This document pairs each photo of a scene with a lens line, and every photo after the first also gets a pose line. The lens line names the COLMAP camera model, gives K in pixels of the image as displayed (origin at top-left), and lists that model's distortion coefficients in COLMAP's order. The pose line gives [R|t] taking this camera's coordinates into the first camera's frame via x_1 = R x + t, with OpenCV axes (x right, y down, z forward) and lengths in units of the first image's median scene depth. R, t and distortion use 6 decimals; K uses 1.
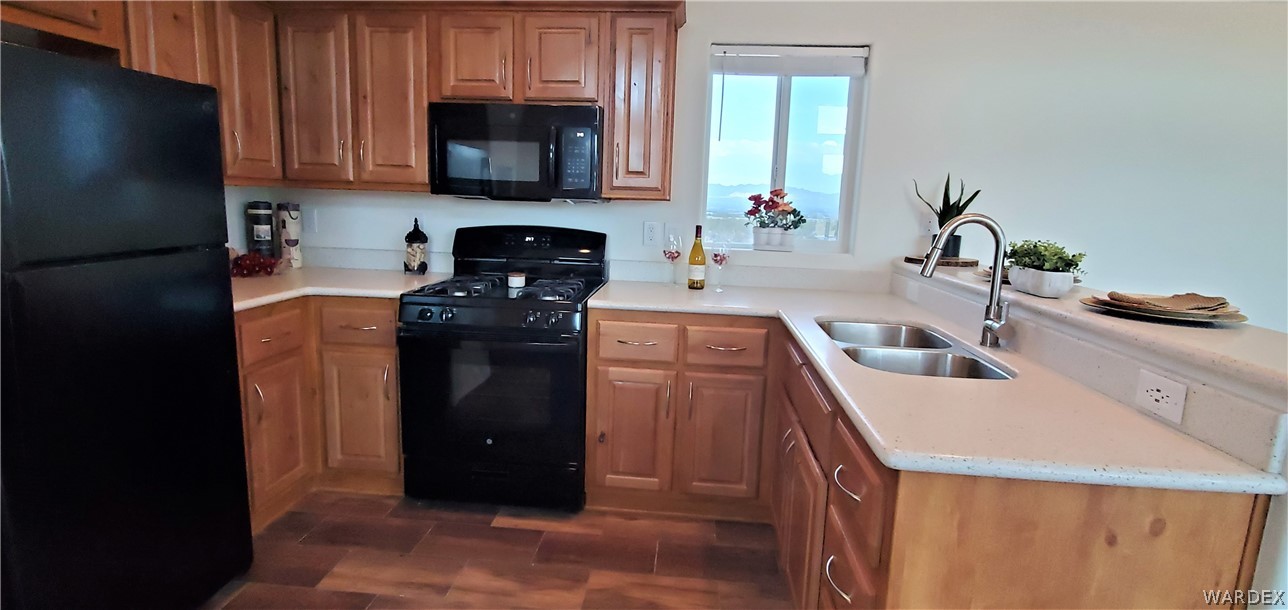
lens RADIAL K [[598.6, 0, 642.1], [0, 598.6, 290.7], [0, 0, 1]] dist [-0.001987, -0.004519]
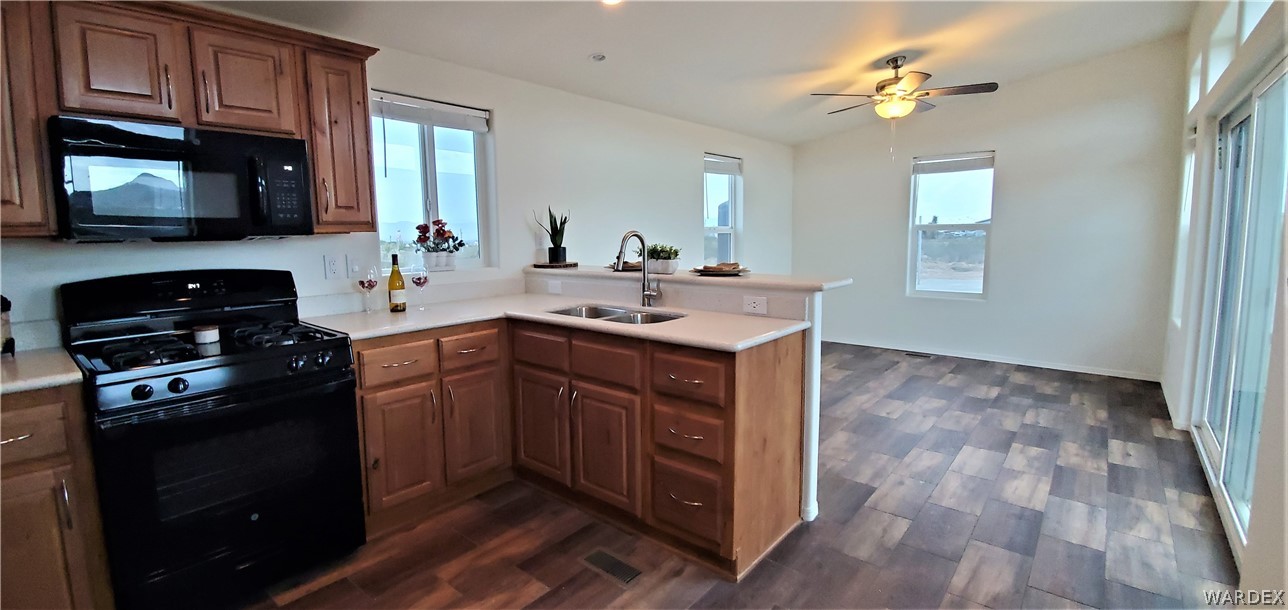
lens RADIAL K [[555.4, 0, 641.5], [0, 555.4, 292.7], [0, 0, 1]] dist [-0.004311, -0.001754]
pose [[0.575750, -0.132721, 0.806782, -0.520849], [0.155579, 0.986493, 0.051258, -0.021900], [-0.802687, 0.096007, 0.588622, 0.043325]]
